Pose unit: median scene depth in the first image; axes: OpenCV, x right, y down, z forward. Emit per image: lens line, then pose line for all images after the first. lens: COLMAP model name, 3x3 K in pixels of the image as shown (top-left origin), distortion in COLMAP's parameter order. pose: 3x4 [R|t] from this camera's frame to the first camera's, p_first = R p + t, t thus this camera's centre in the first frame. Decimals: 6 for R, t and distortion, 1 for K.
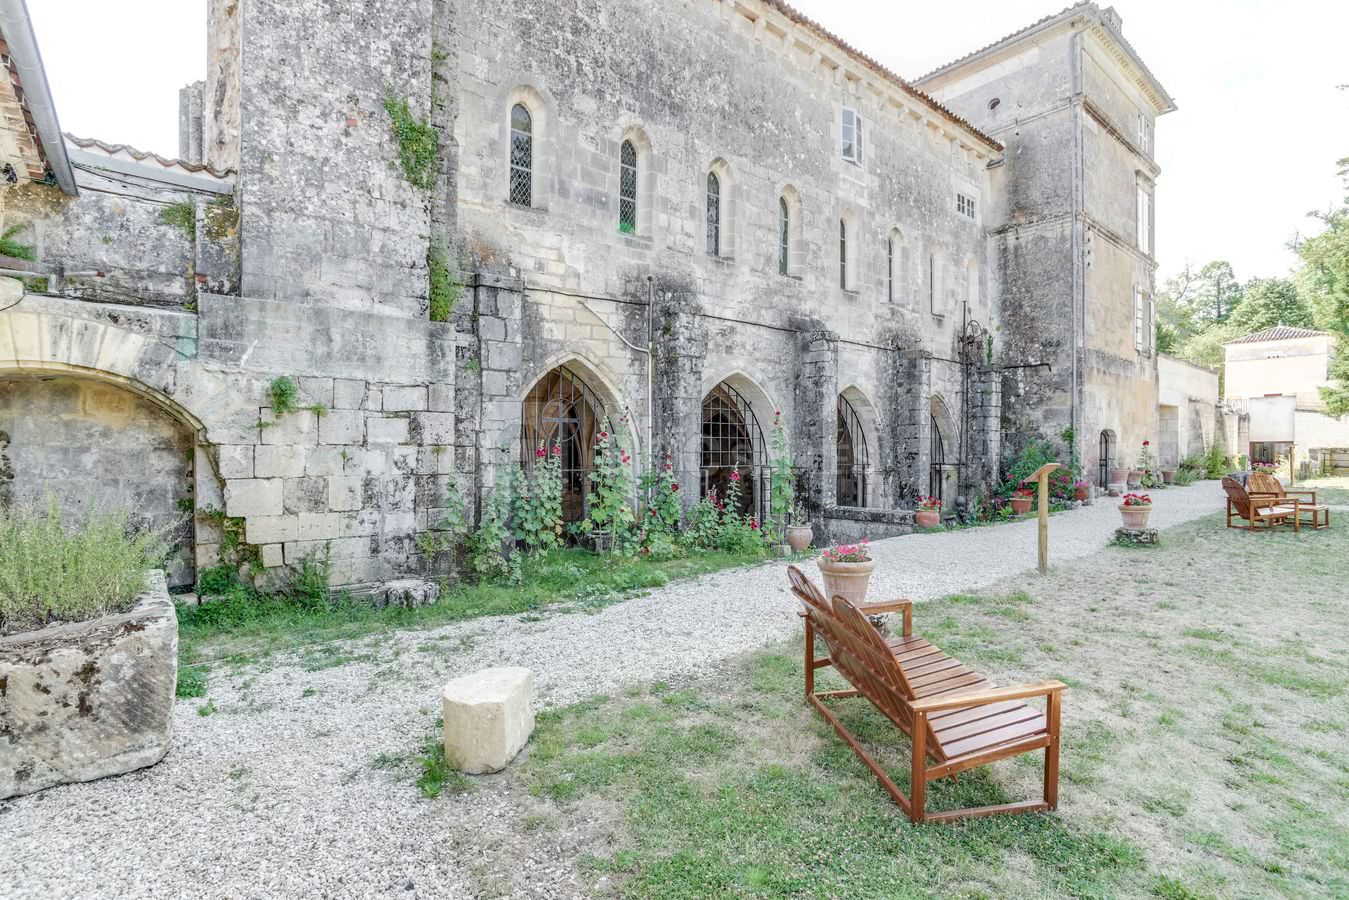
lens RADIAL K [[661.4, 0, 674.5], [0, 661.4, 450.0], [0, 0, 1]] dist [-0.072394, 0.037286]
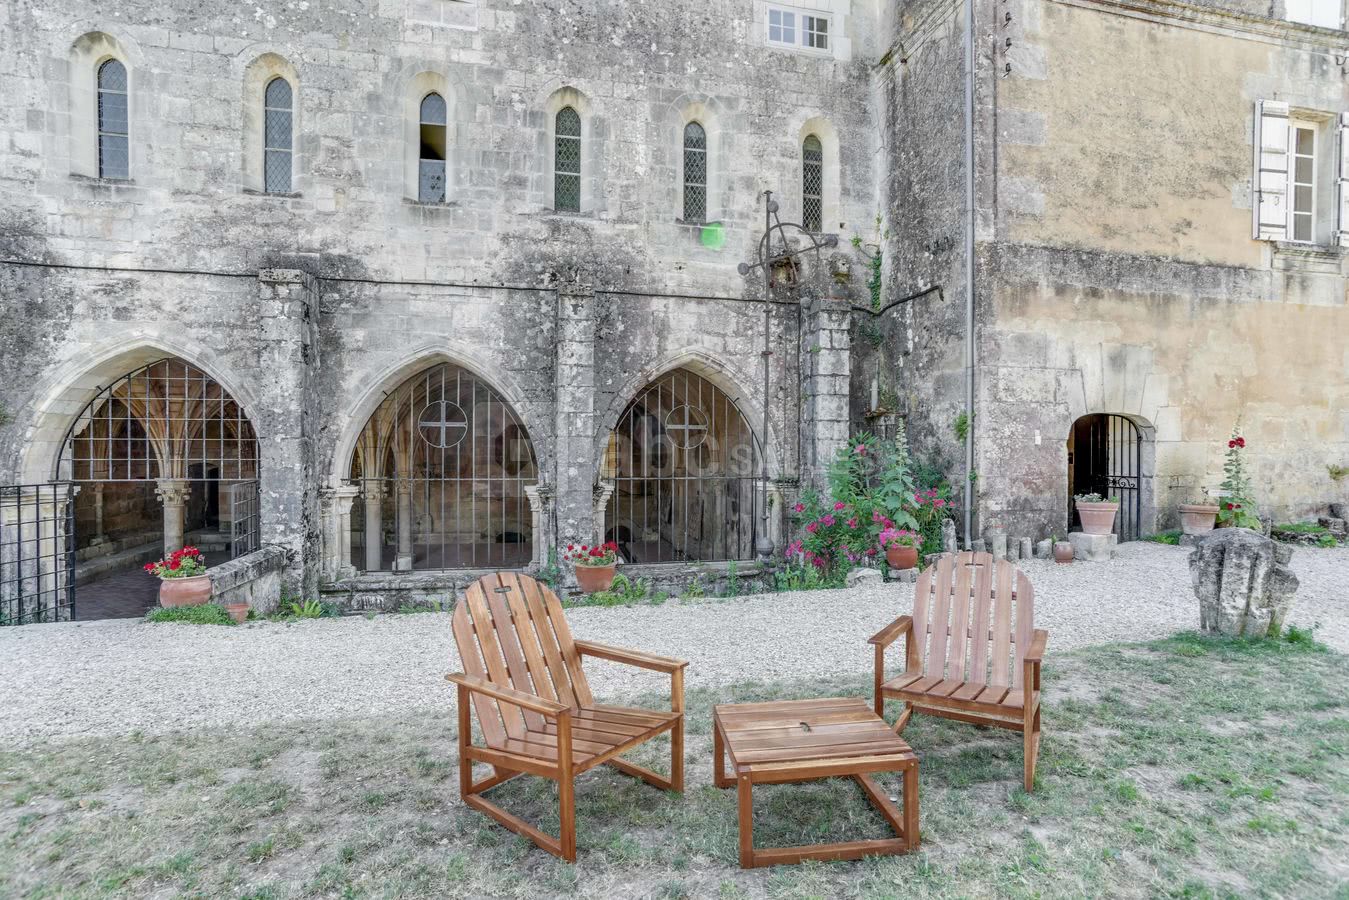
lens RADIAL K [[661.4, 0, 674.5], [0, 661.4, 450.0], [0, 0, 1]] dist [-0.072394, 0.037286]
pose [[0.894278, -0.000889, -0.447511, 0.713673], [0.000432, 0.999999, -0.001124, -0.005806], [0.447512, 0.000812, 0.894278, 0.523012]]
